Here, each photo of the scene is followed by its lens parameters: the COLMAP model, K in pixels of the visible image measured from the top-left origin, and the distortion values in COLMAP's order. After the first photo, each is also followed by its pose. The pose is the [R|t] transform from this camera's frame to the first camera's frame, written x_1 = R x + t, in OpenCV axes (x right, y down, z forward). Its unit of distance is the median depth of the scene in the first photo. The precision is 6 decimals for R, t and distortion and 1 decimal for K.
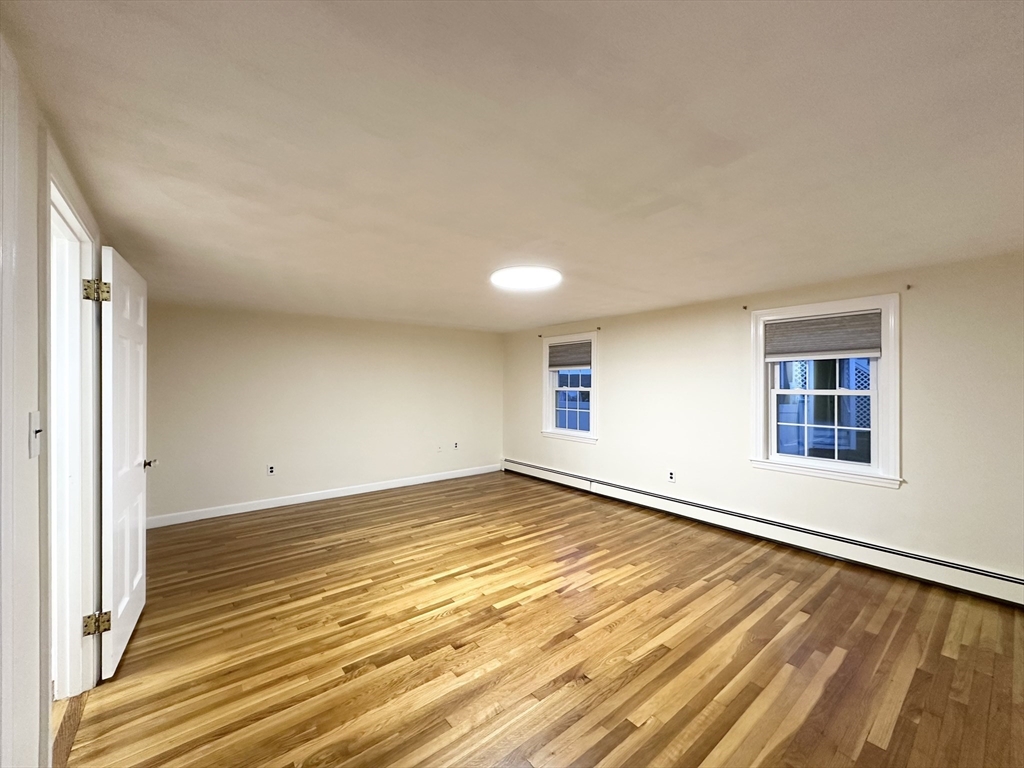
lens RADIAL K [[408.0, 0, 512.5], [0, 408.0, 382.2], [0, 0, 1]] dist [-0.001037, -0.000034]
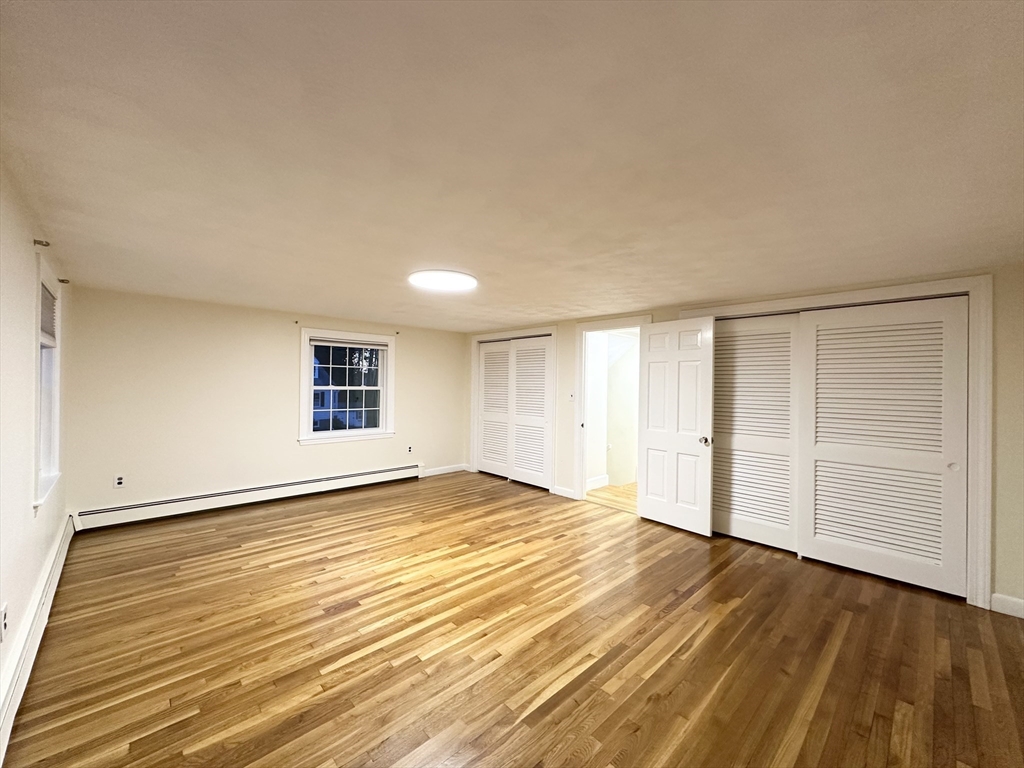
lens RADIAL K [[408.0, 0, 512.5], [0, 408.0, 382.2], [0, 0, 1]] dist [-0.001037, -0.000034]
pose [[-0.995900, -0.012054, -0.089654, -0.057545], [-0.011331, 0.999899, -0.008571, 0.011022], [0.089748, -0.007520, -0.995936, 2.184308]]
